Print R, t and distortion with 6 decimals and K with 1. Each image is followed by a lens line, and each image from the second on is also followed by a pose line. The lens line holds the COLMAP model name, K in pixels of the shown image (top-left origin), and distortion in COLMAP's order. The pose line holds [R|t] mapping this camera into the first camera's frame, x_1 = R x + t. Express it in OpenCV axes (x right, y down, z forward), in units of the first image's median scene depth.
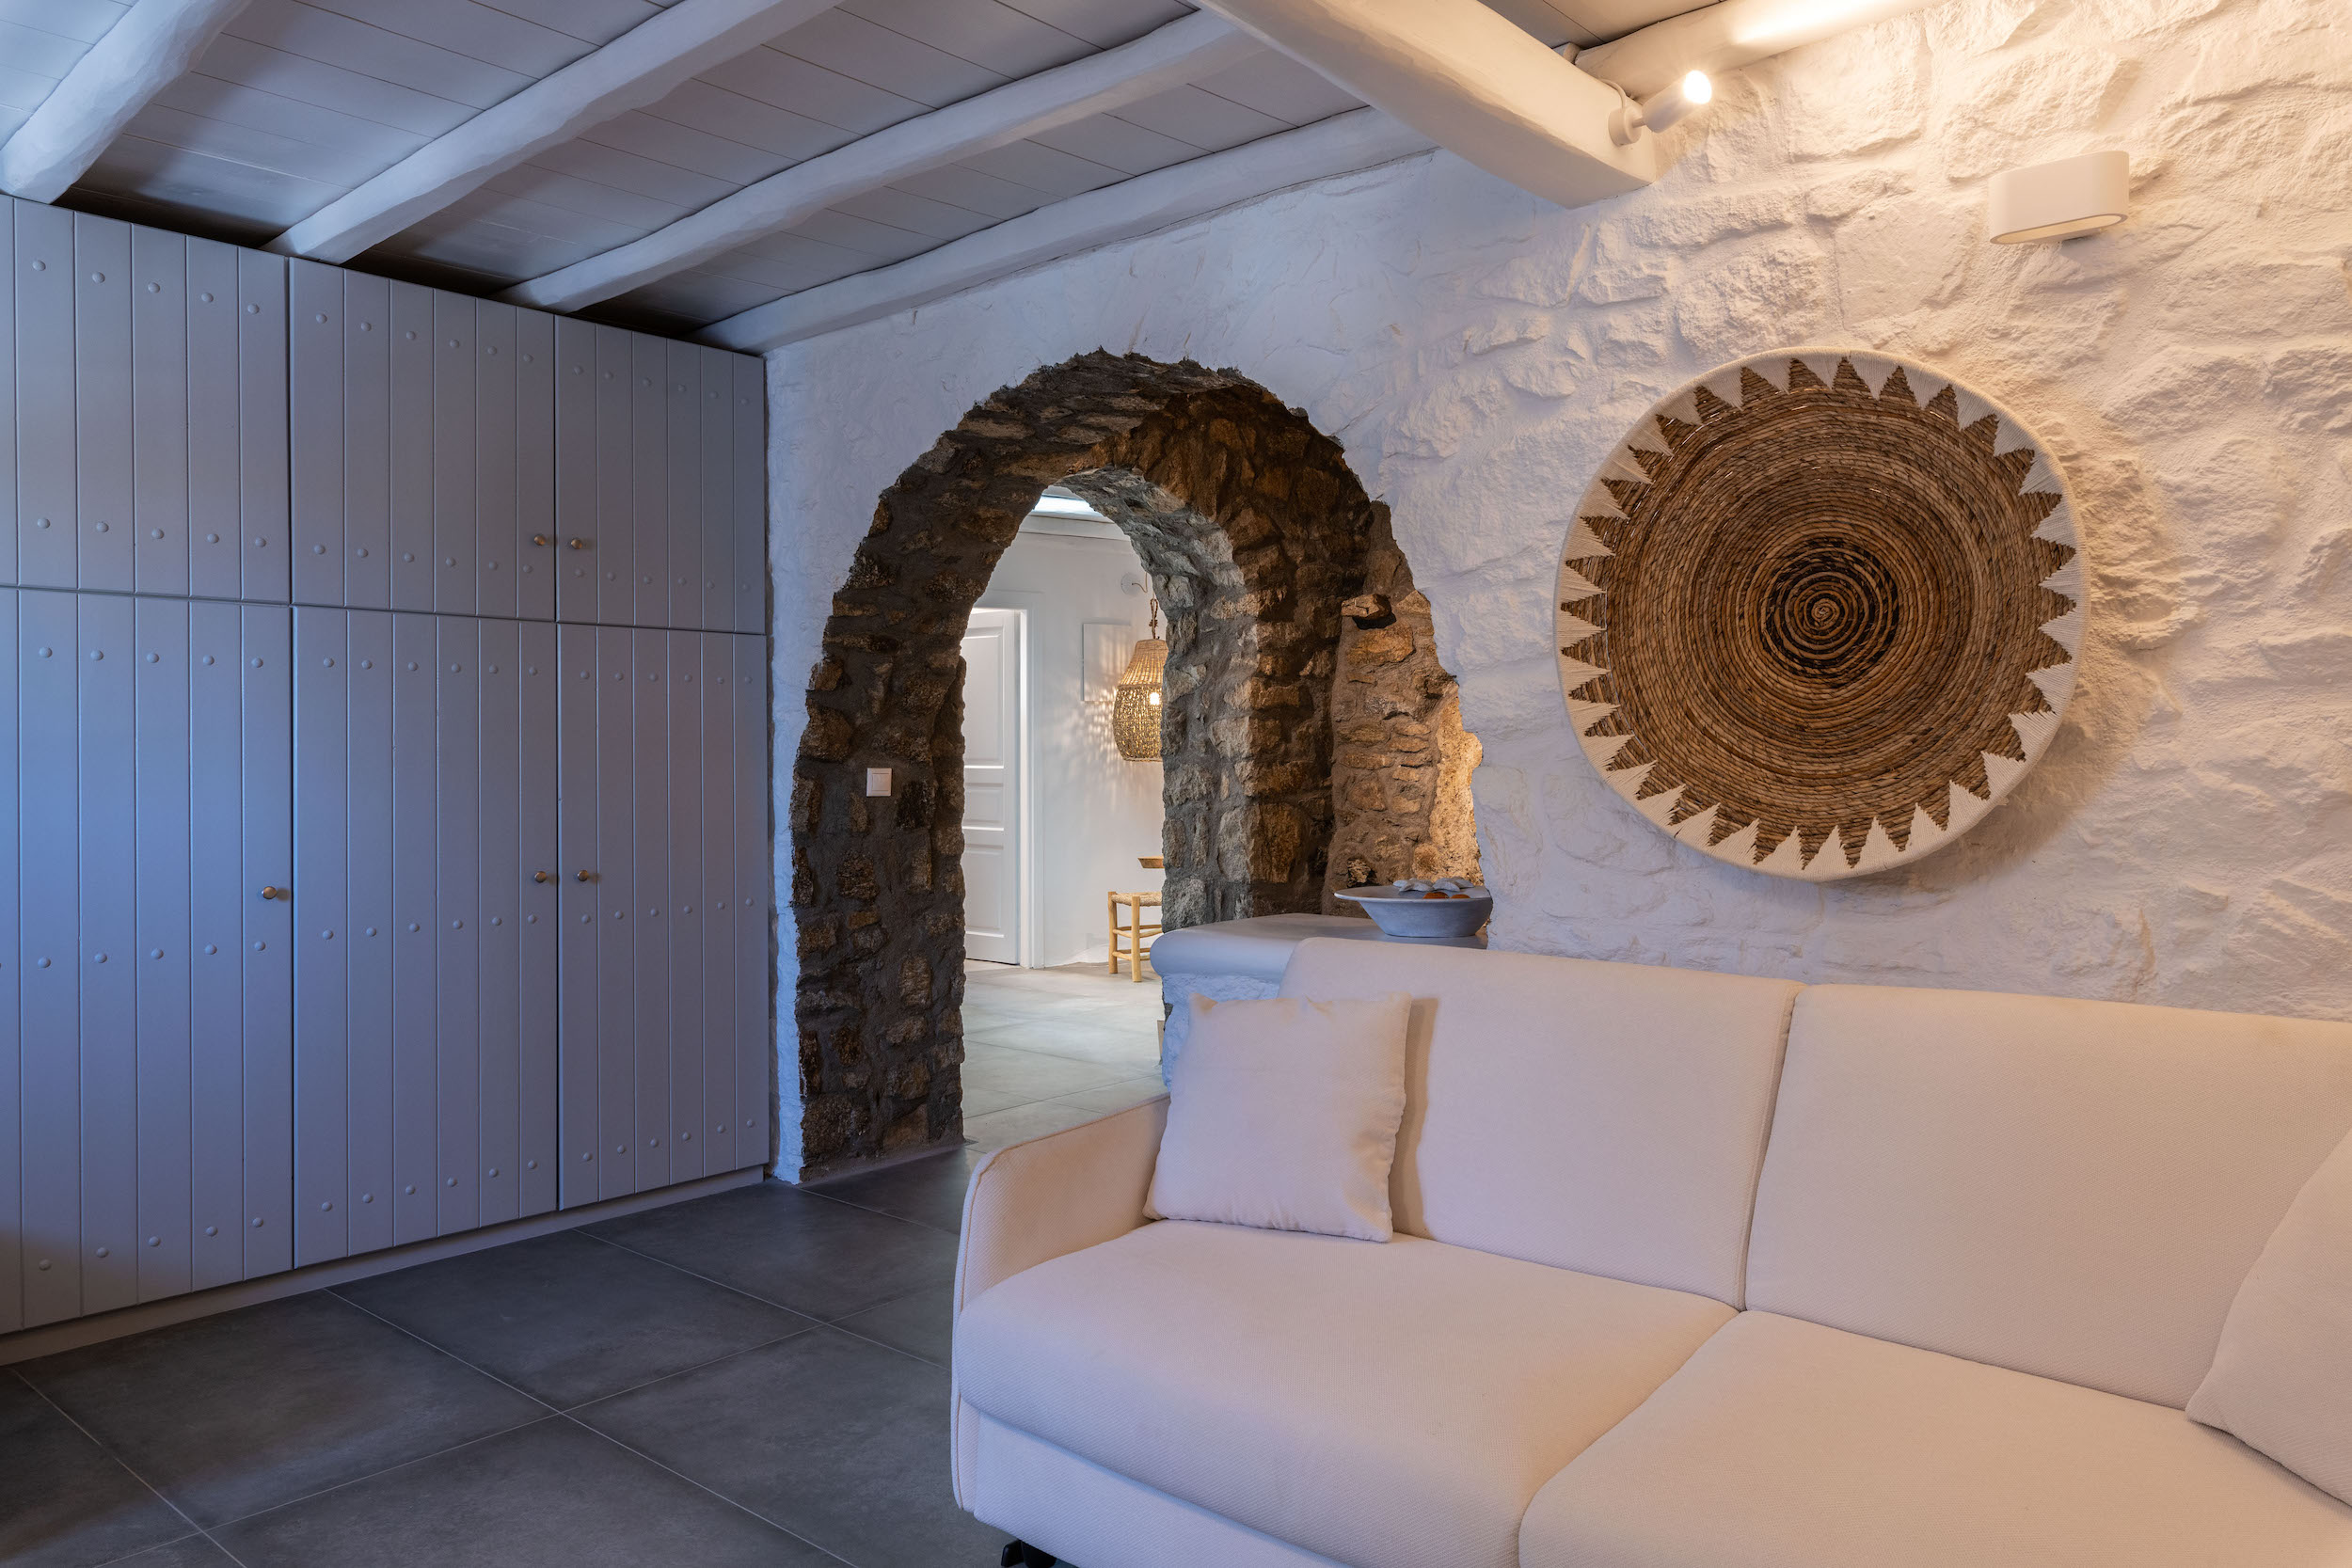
lens RADIAL K [[1578.0, 0, 1172.4], [0, 1578.0, 780.2], [0, 0, 1]] dist [-0.000251, -0.000003]
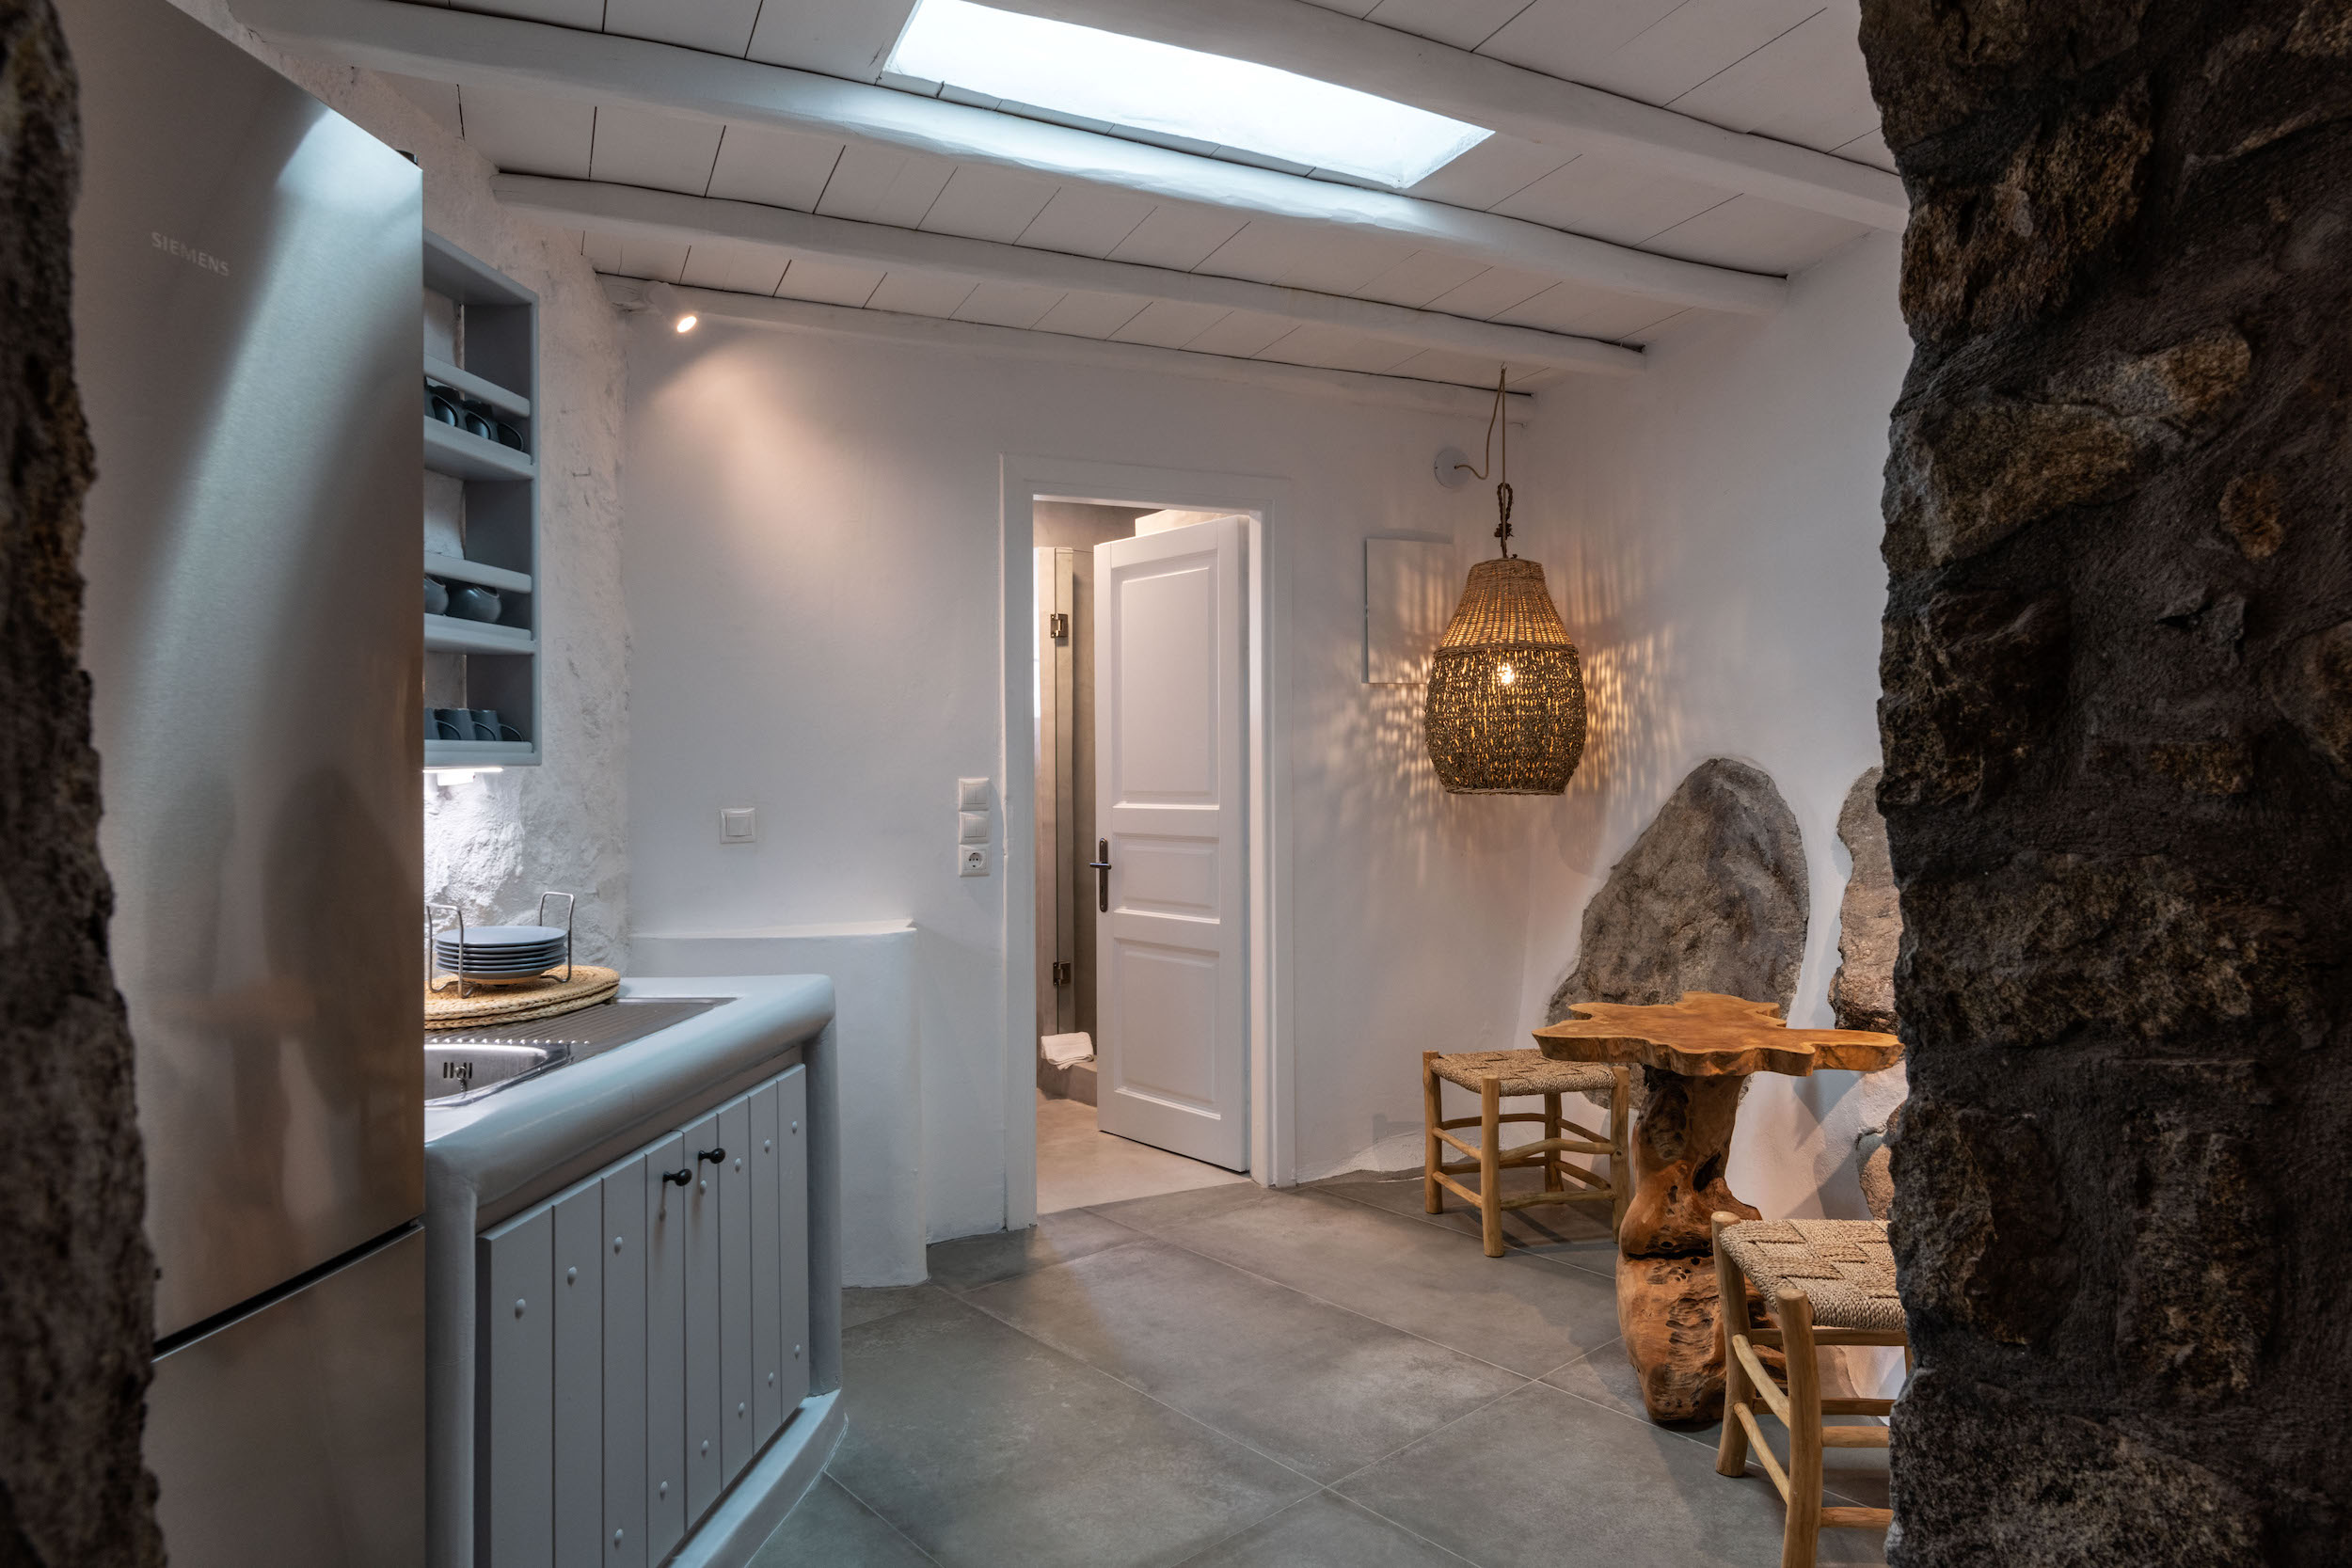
lens RADIAL K [[1373.3, 0, 1174.0], [0, 1373.3, 784.3], [0, 0, 1]] dist [0.001084, 0.000151]
pose [[0.988886, -0.005605, -0.148572, -0.052098], [0.004281, 0.999948, -0.009225, -0.011627], [0.148616, 0.008486, 0.988859, 0.529304]]
